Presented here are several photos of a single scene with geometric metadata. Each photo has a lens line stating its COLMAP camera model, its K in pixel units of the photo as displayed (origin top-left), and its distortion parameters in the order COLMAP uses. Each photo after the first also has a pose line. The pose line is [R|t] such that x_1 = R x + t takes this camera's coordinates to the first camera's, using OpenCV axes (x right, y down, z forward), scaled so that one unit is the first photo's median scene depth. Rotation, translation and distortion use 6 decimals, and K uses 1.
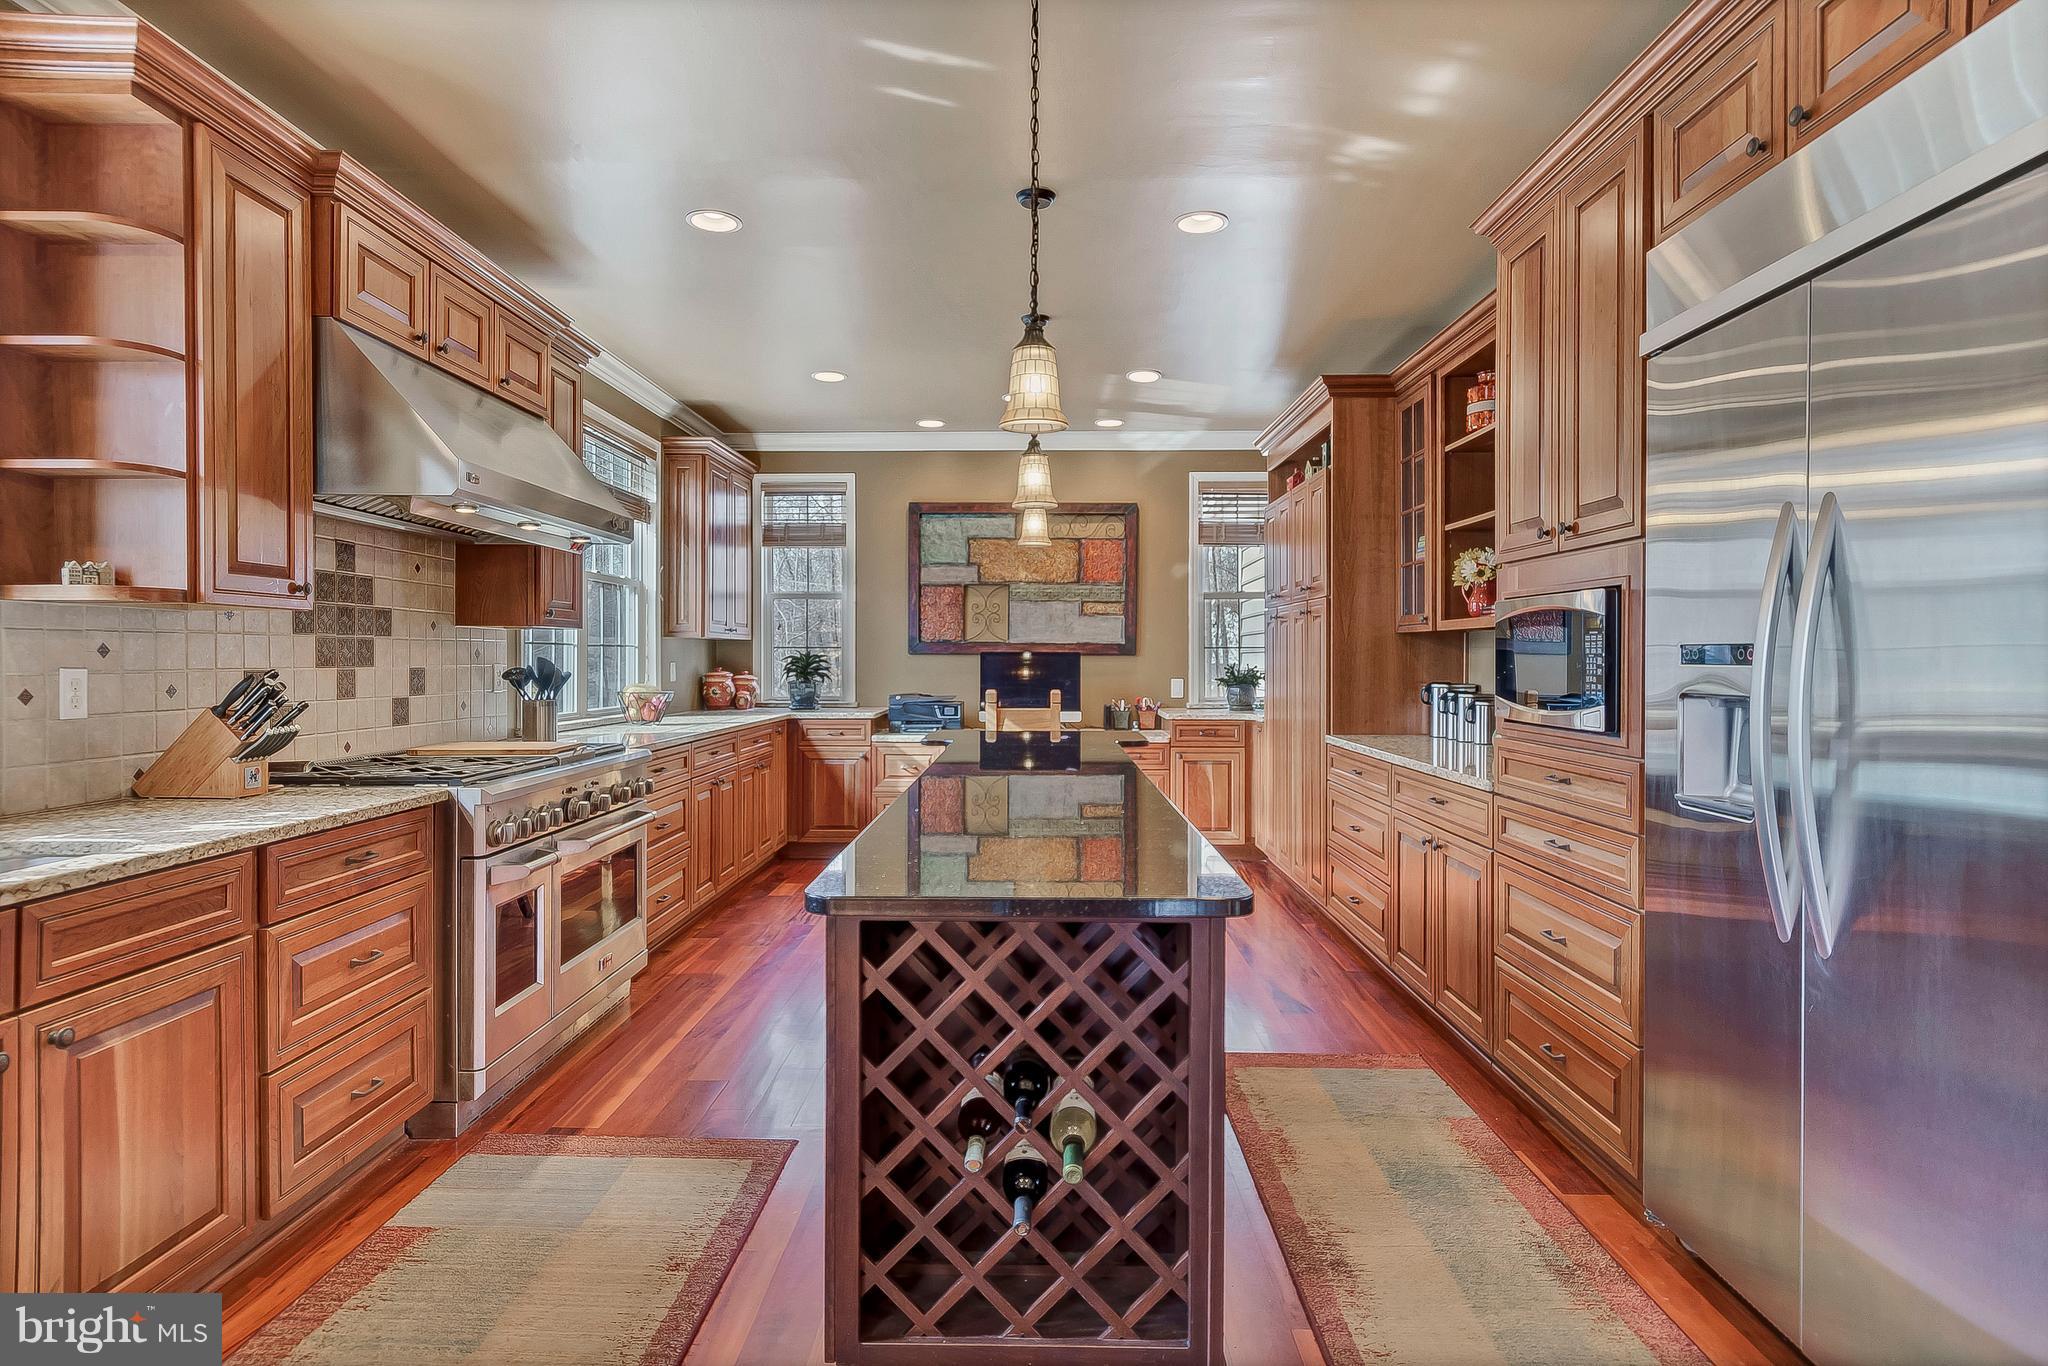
lens RADIAL K [[1089.9, 0, 1035.8], [0, 1089.9, 669.6], [0, 0, 1]] dist [0.014503, -0.019073]
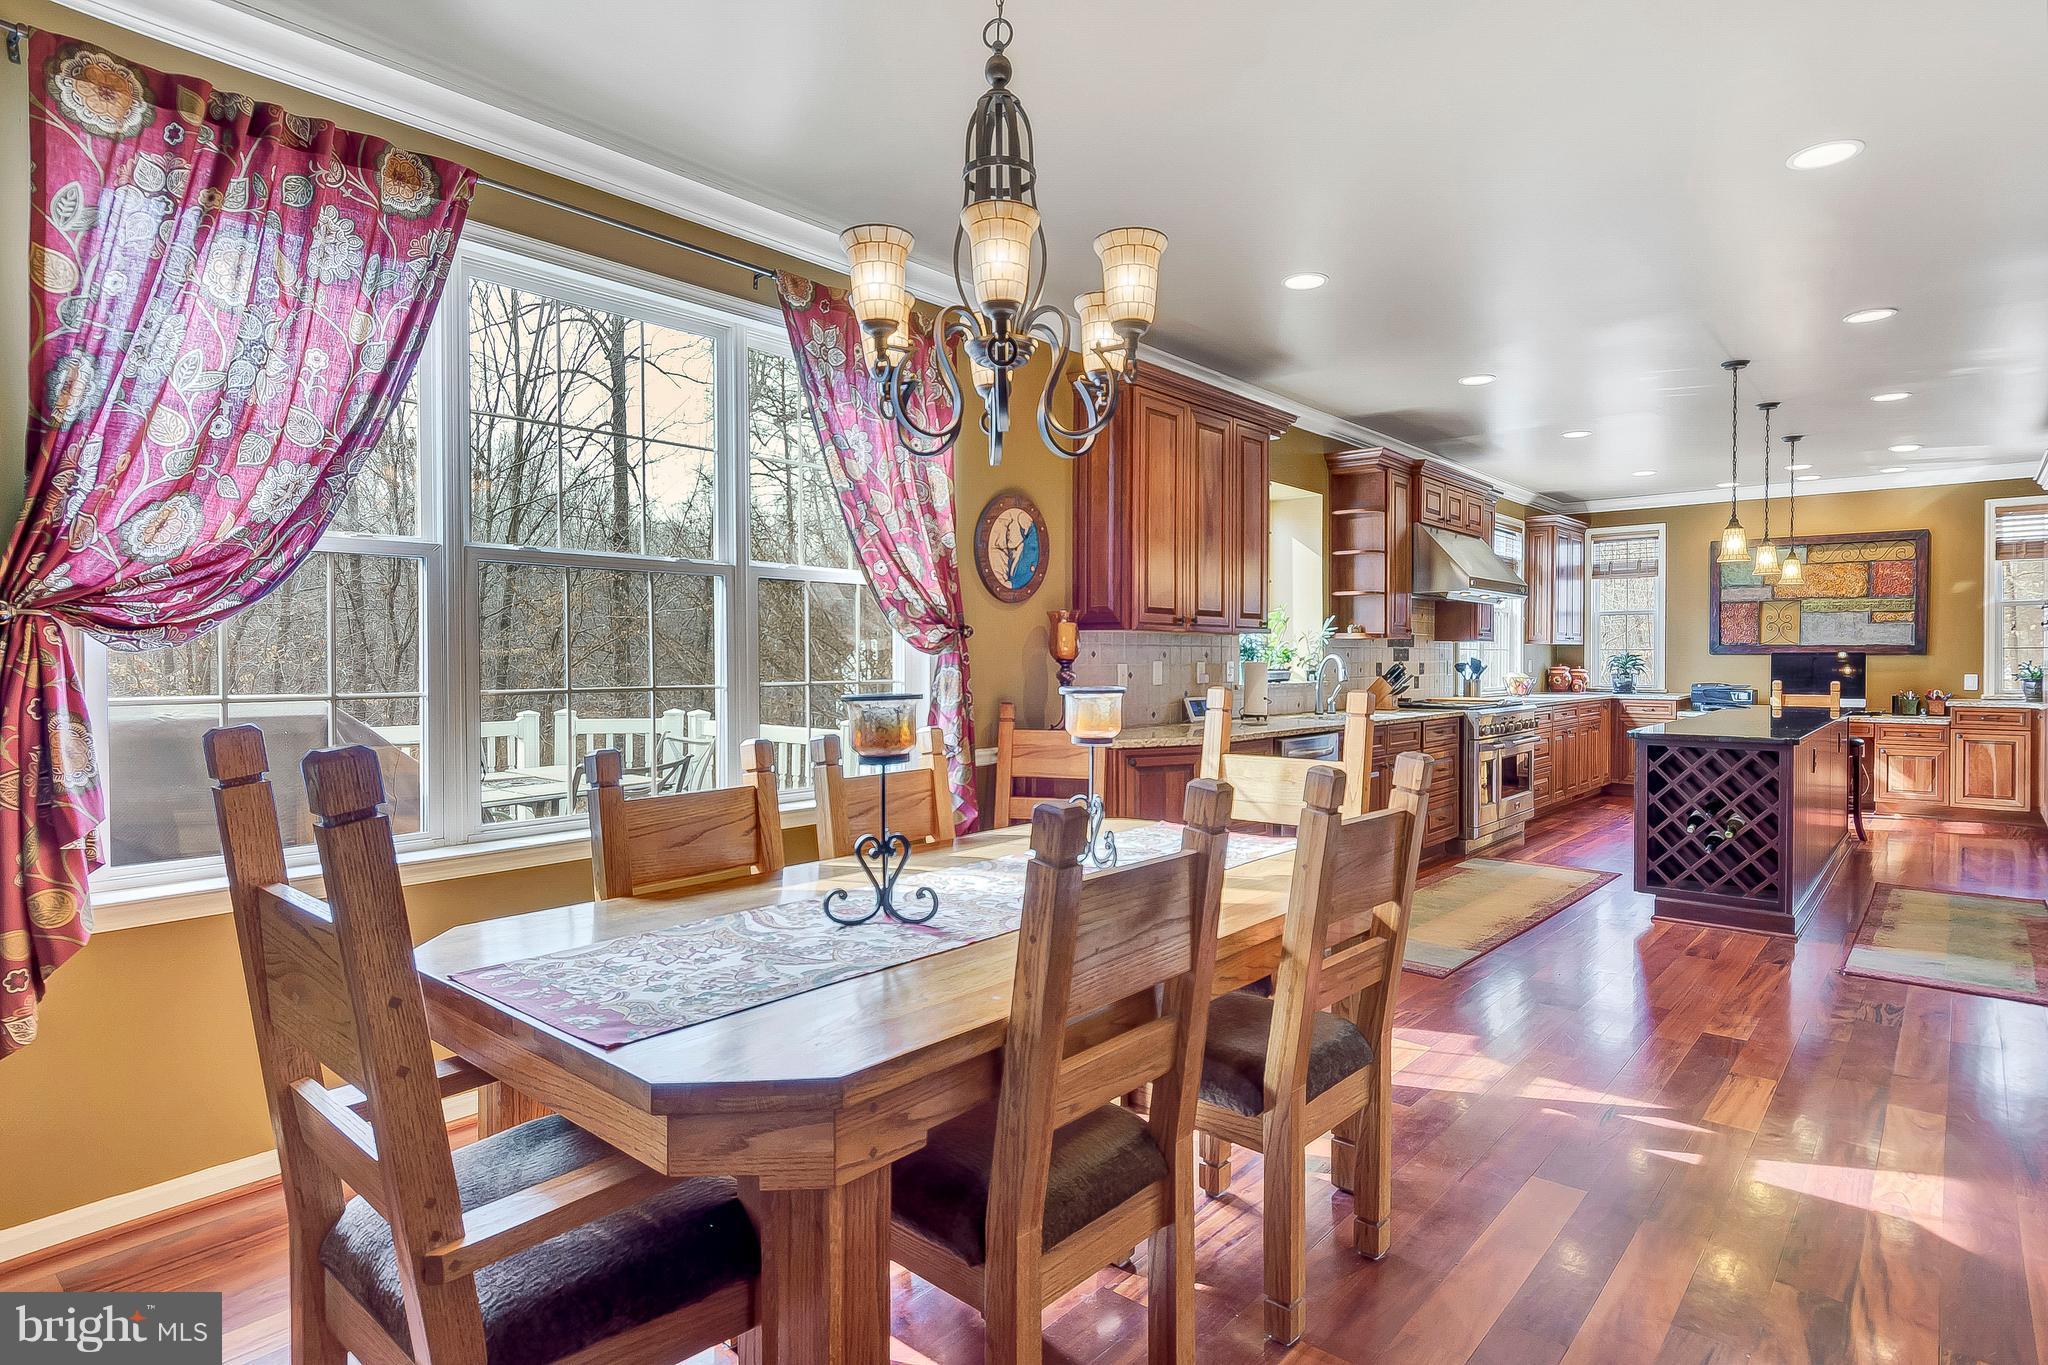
lens RADIAL K [[1089.9, 0, 1035.8], [0, 1089.9, 669.1], [0, 0, 1]] dist [0.014503, -0.019073]
pose [[0.764699, 0.006180, -0.644359, 0.122395], [-0.005409, 0.999980, 0.003172, 0.004811], [0.644365, 0.001060, 0.764717, -0.598812]]
